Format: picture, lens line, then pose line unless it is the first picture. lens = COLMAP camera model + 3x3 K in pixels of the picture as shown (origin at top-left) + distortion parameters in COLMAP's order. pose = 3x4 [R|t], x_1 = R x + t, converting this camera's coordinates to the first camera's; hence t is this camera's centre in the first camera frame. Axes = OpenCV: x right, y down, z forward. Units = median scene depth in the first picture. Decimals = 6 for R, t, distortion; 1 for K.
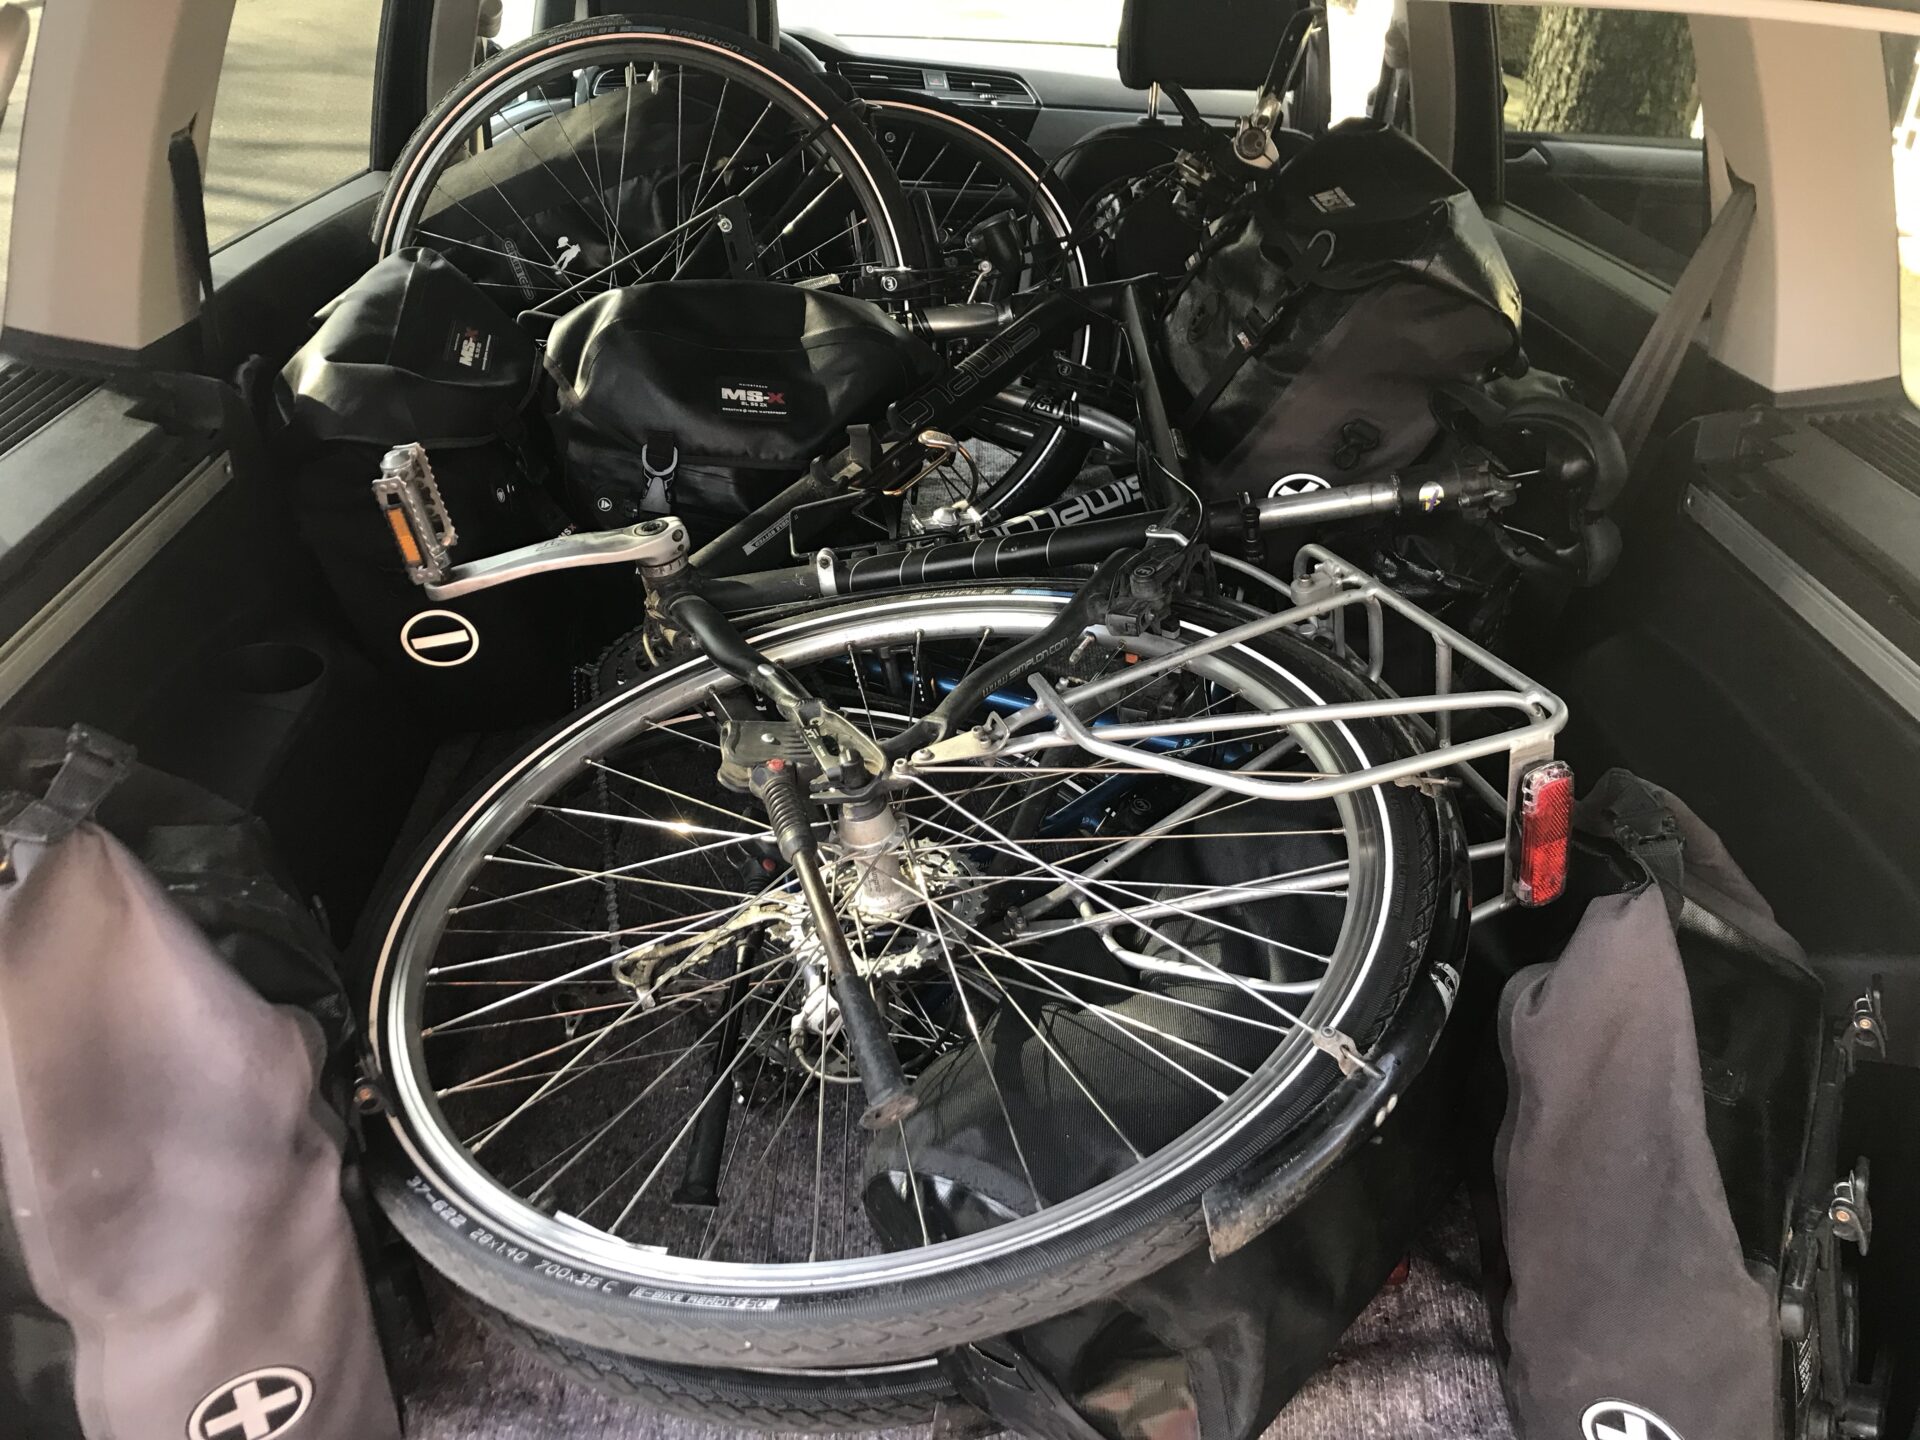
lens RADIAL K [[1576.7, 0, 955.0], [0, 1576.7, 719.4], [0, 0, 1]] dist [-0.007810, -0.002869]
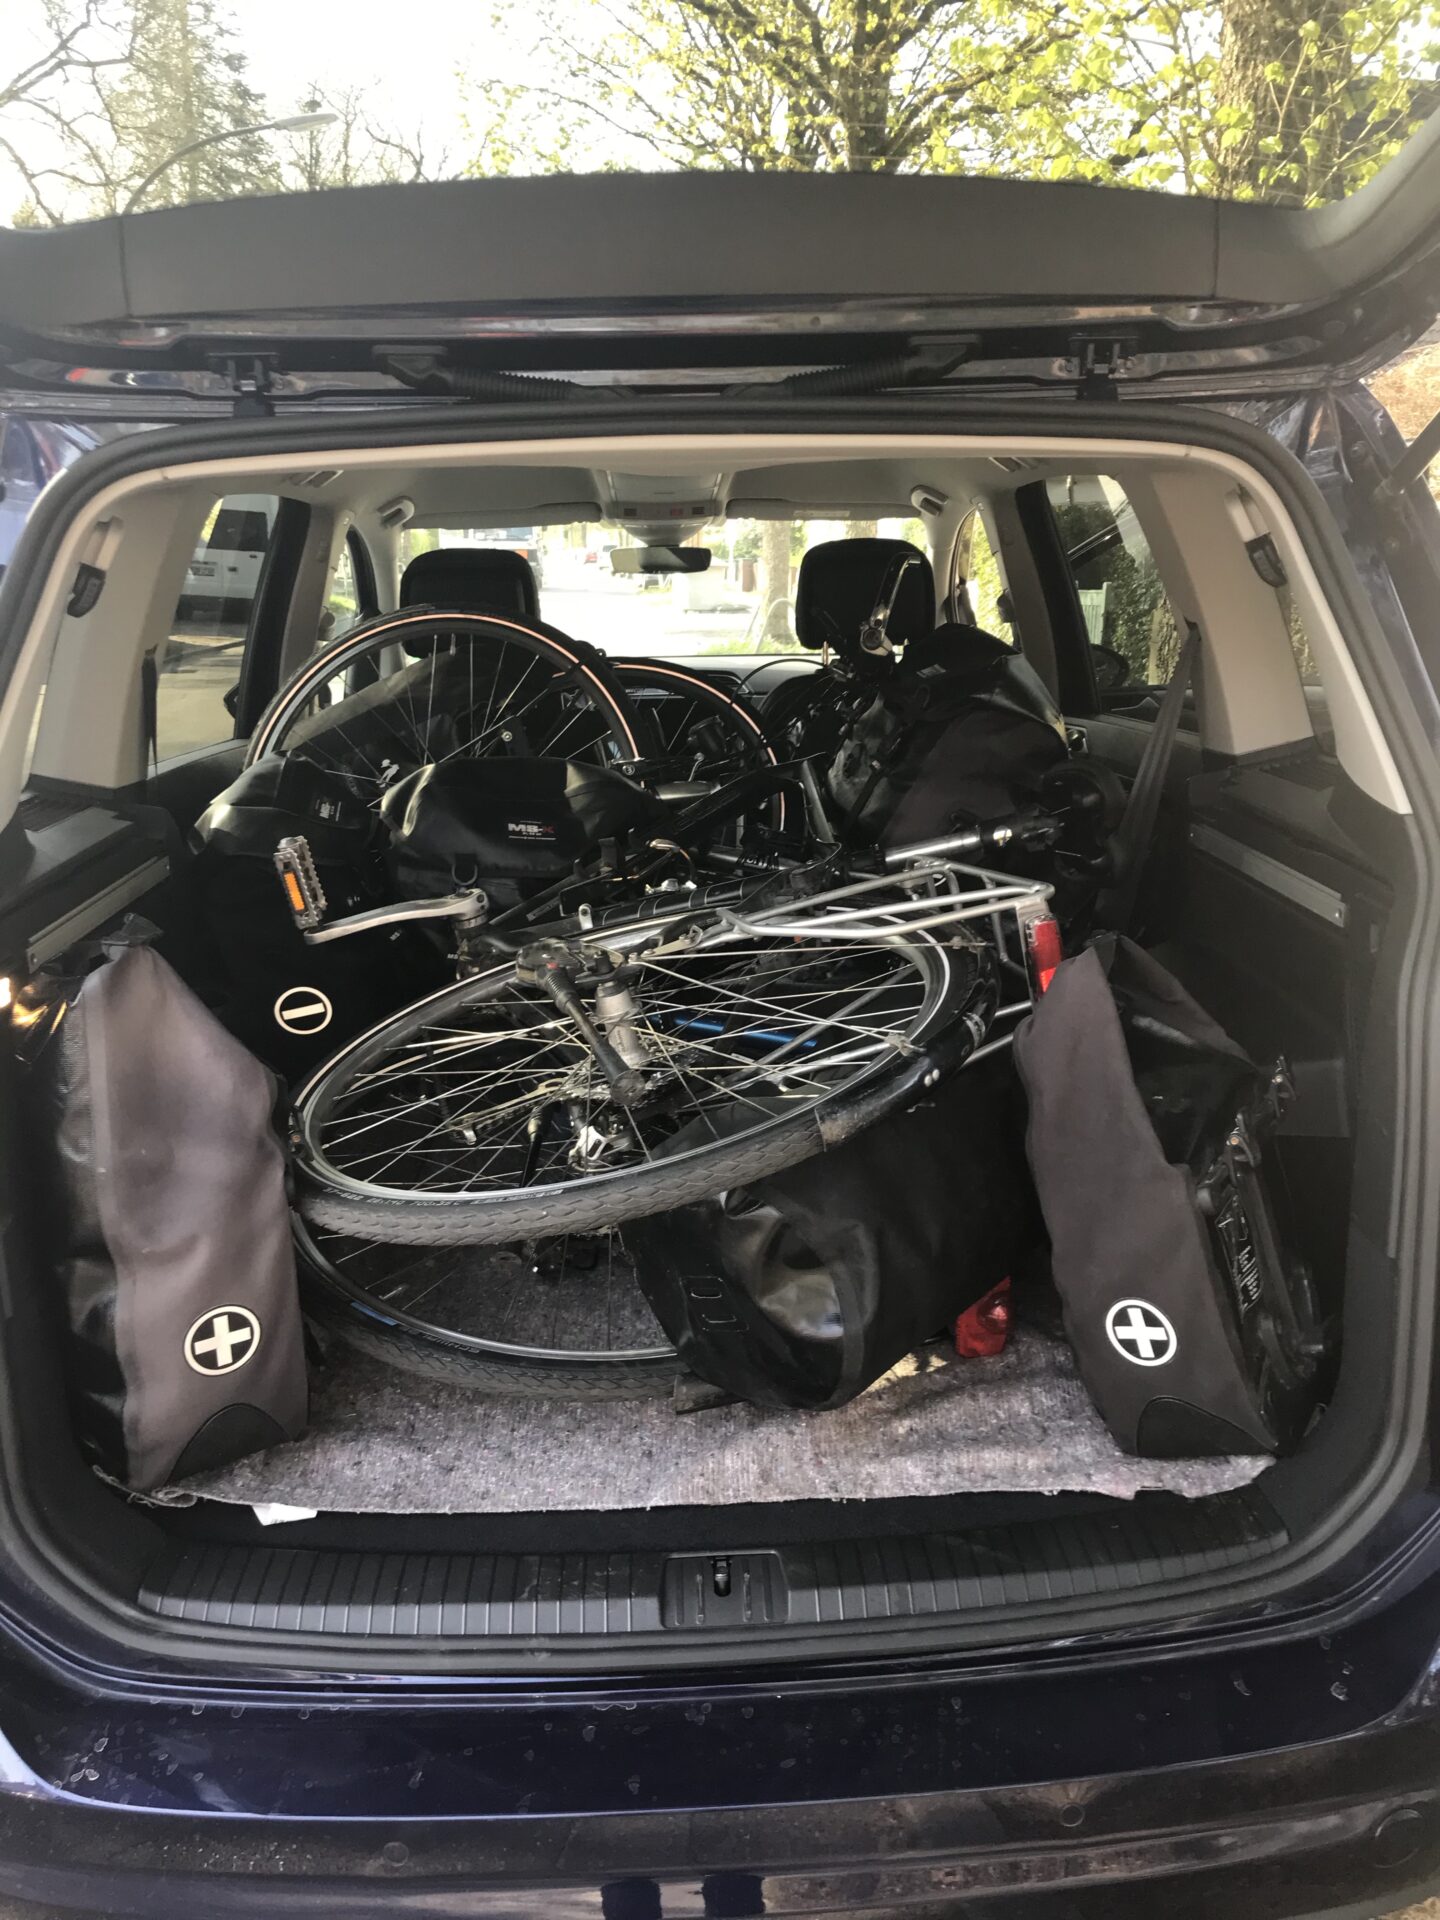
lens RADIAL K [[1576.7, 0, 721.5], [0, 1576.7, 960.7], [0, 0, 1]] dist [-0.007810, -0.002869]
pose [[0.998255, -0.059033, 0.001189, 0.036965], [0.057340, 0.964425, -0.258063, 0.323888], [0.014088, 0.257680, 0.966127, -0.364279]]
